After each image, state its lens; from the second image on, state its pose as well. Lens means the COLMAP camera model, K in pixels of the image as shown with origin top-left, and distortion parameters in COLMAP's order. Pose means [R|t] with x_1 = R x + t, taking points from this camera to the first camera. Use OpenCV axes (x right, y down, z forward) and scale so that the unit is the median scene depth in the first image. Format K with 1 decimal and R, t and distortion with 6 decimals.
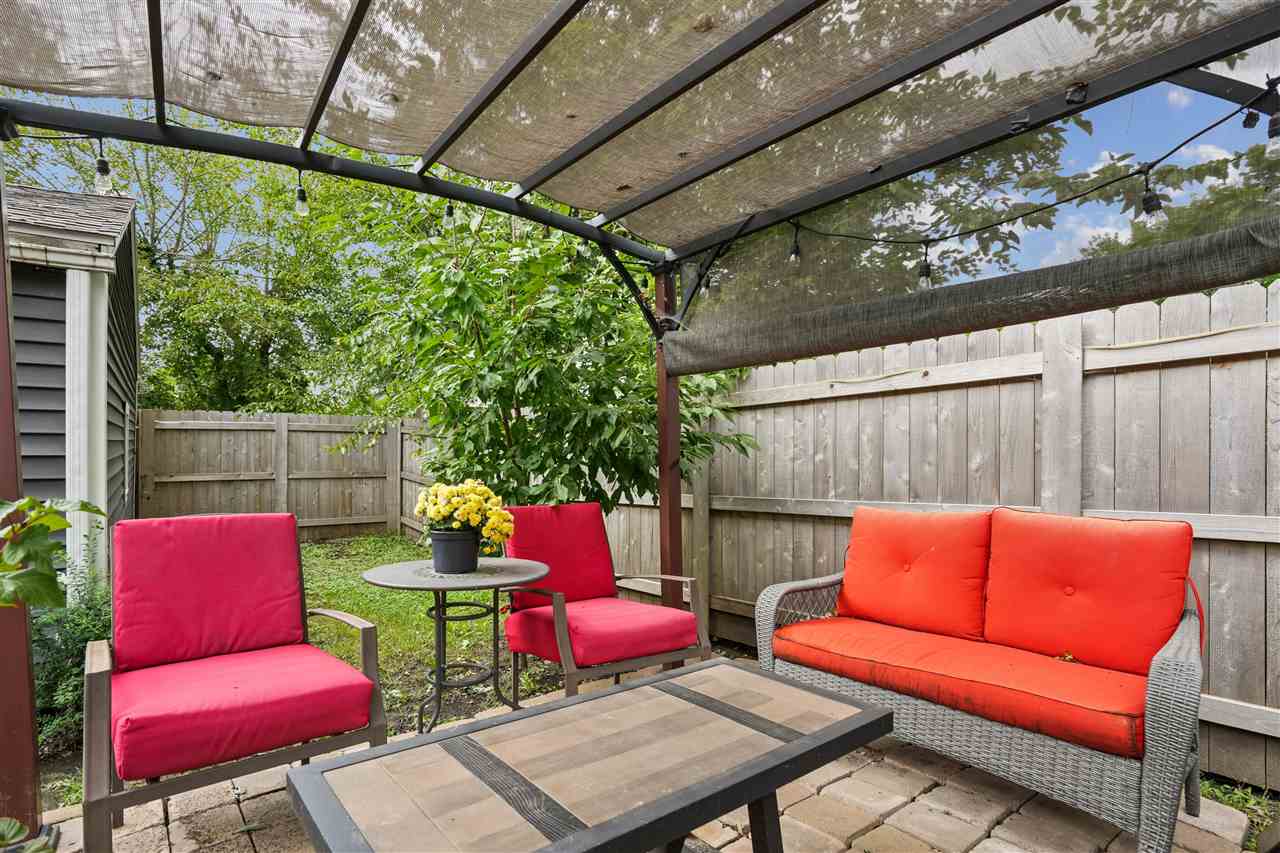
lens RADIAL K [[648.5, 0, 642.6], [0, 648.5, 459.8], [0, 0, 1]] dist [-0.019012, -0.000086]
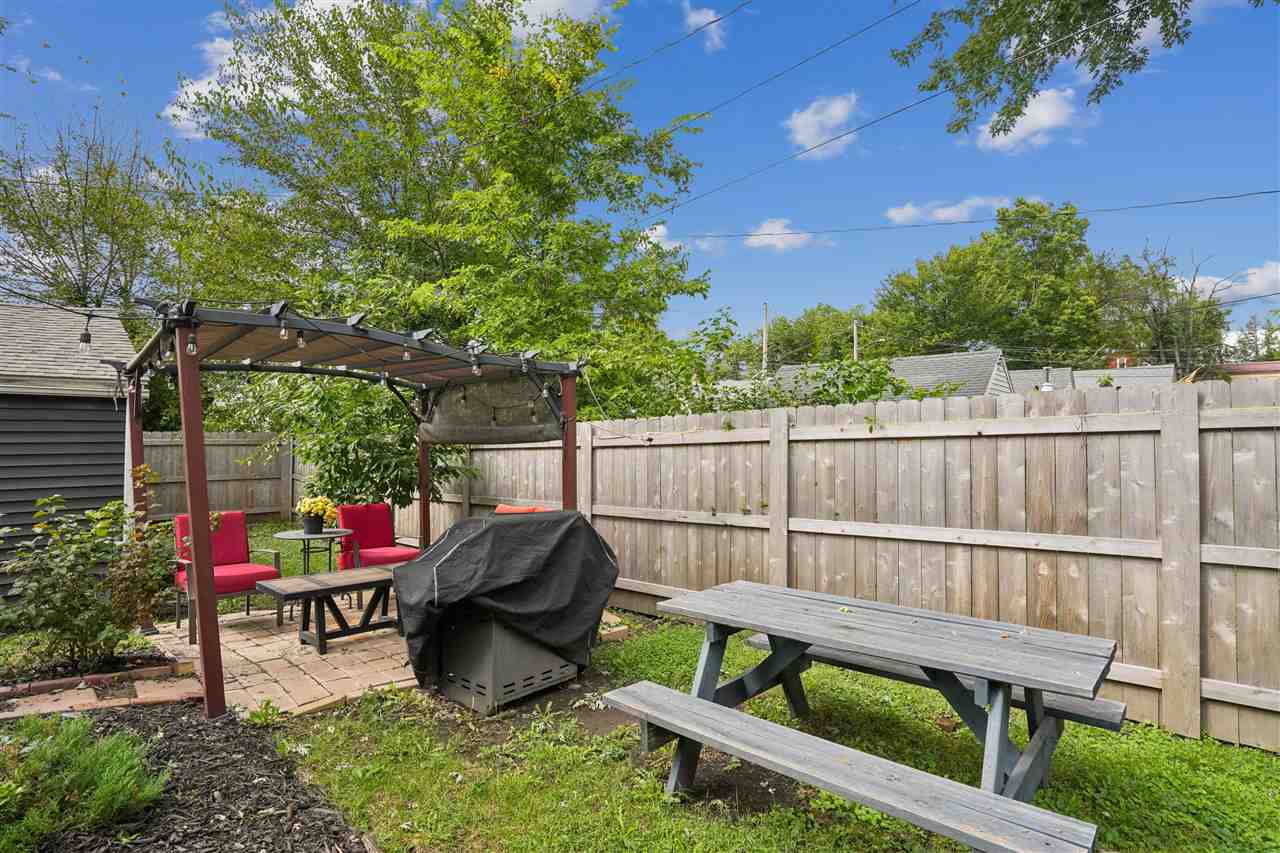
lens RADIAL K [[654.5, 0, 640.0], [0, 654.5, 426.5], [0, 0, 1]] dist [-0.001241, -0.000203]
pose [[0.991870, 0.003330, 0.127213, 0.475822], [-0.000266, 0.999710, -0.024100, -0.133622], [-0.127256, 0.023870, 0.991583, -1.243062]]
